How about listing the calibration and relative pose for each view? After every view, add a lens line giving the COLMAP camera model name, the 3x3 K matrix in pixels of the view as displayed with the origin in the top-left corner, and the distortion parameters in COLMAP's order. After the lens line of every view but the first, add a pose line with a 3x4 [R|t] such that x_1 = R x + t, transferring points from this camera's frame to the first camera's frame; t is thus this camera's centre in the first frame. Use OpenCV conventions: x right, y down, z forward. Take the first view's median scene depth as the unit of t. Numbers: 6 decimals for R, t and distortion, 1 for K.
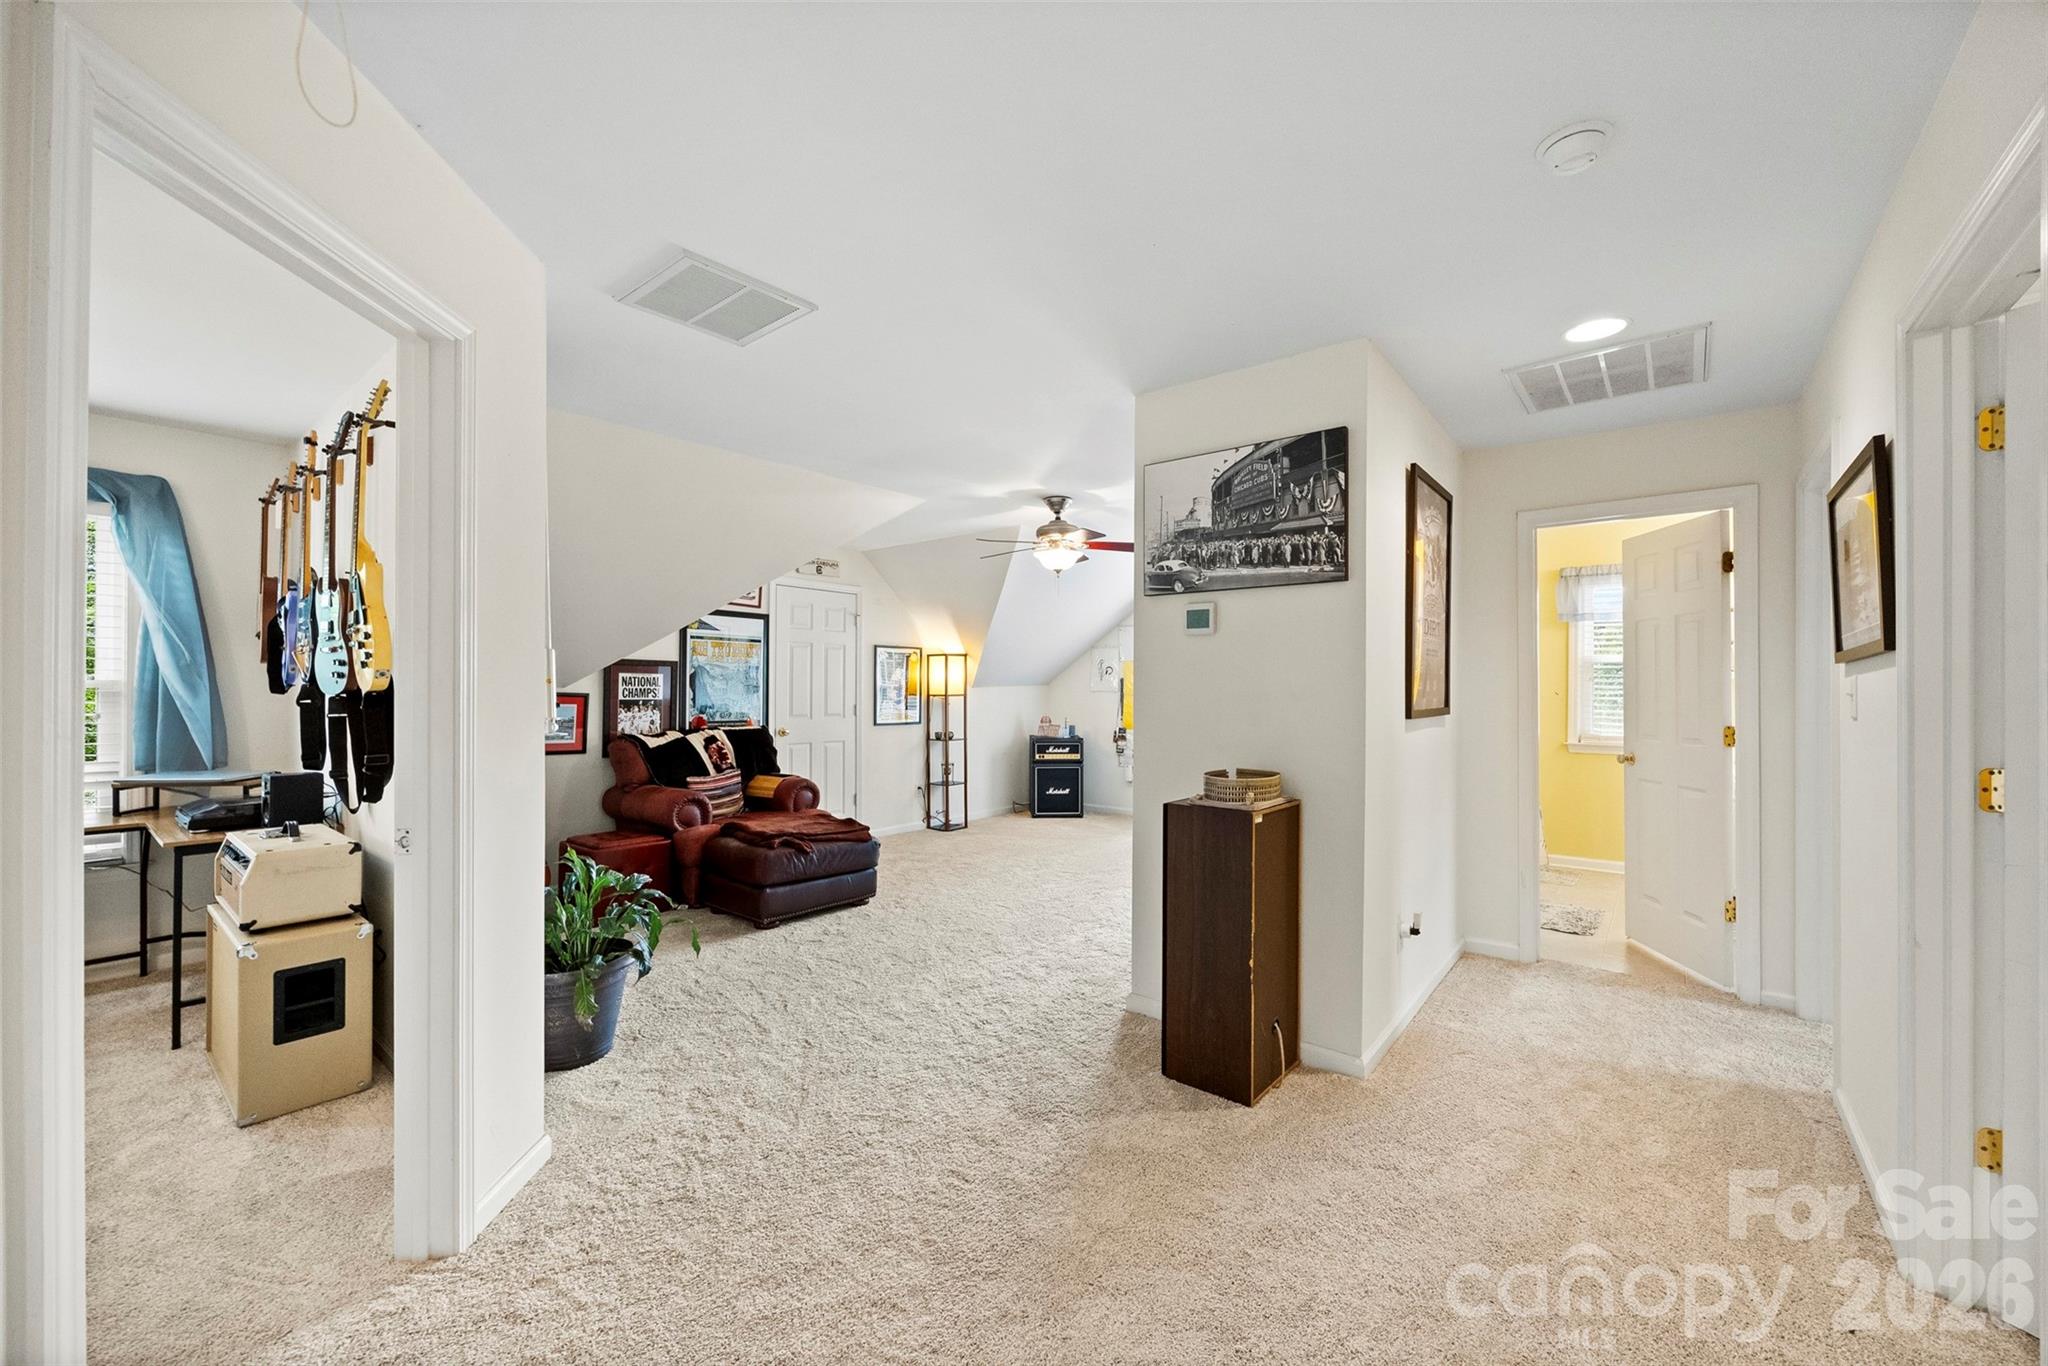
lens RADIAL K [[793.5, 0, 1020.8], [0, 793.5, 680.2], [0, 0, 1]] dist [0.000765, 0.000149]
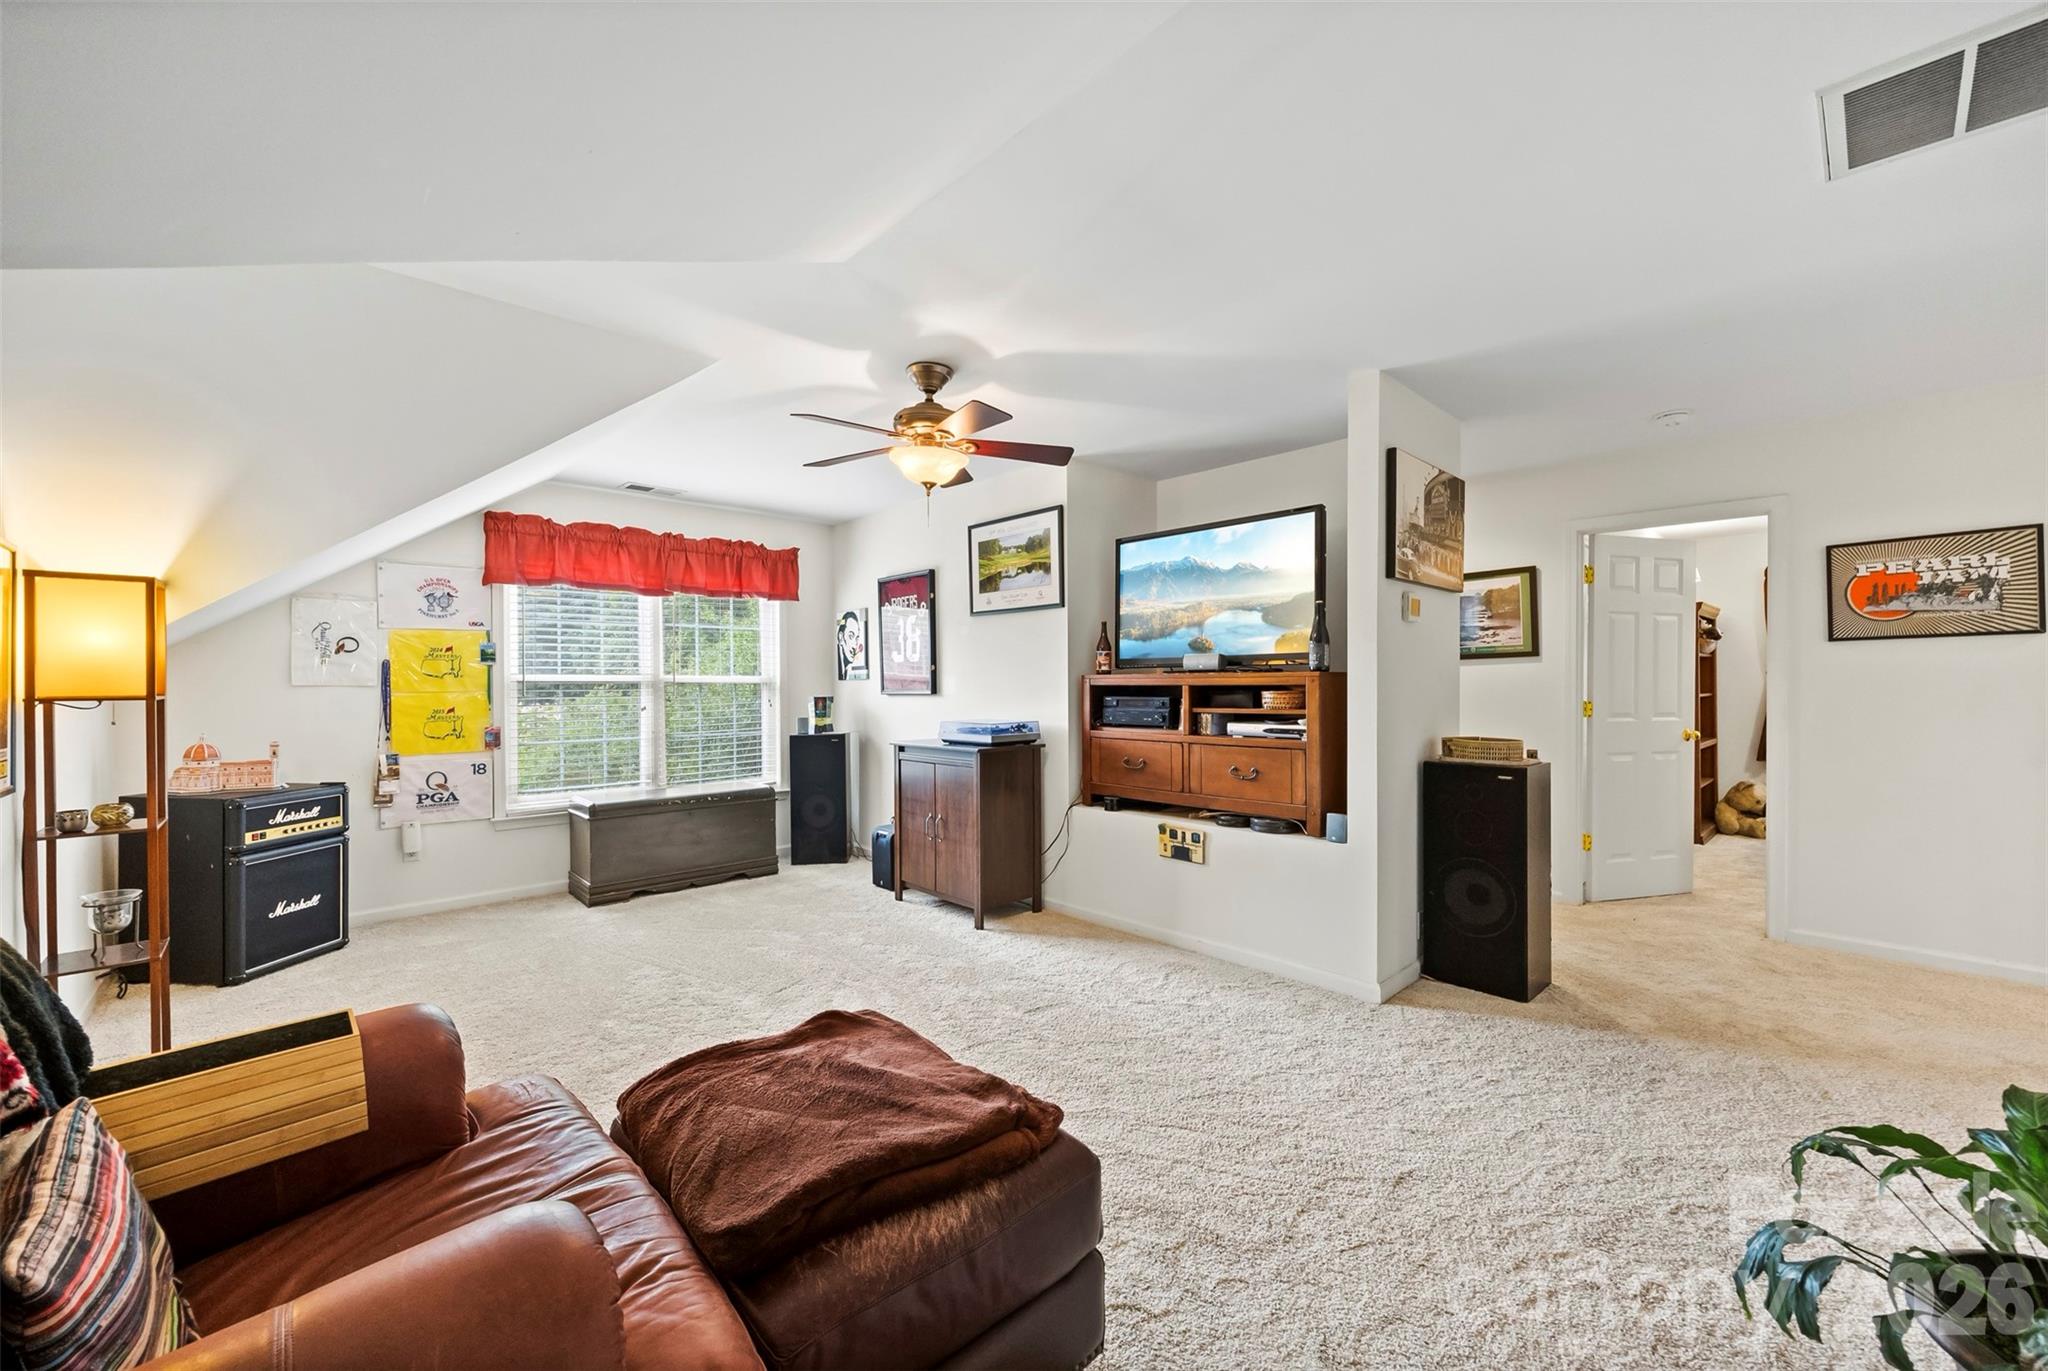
lens RADIAL K [[805.8, 0, 1027.6], [0, 805.8, 687.7], [0, 0, 1]] dist [-0.002529, -0.000140]
pose [[0.119281, -0.006541, 0.992839, -0.358773], [-0.003488, 0.999969, 0.007007, 0.010477], [-0.992854, -0.004299, 0.119255, 0.530393]]
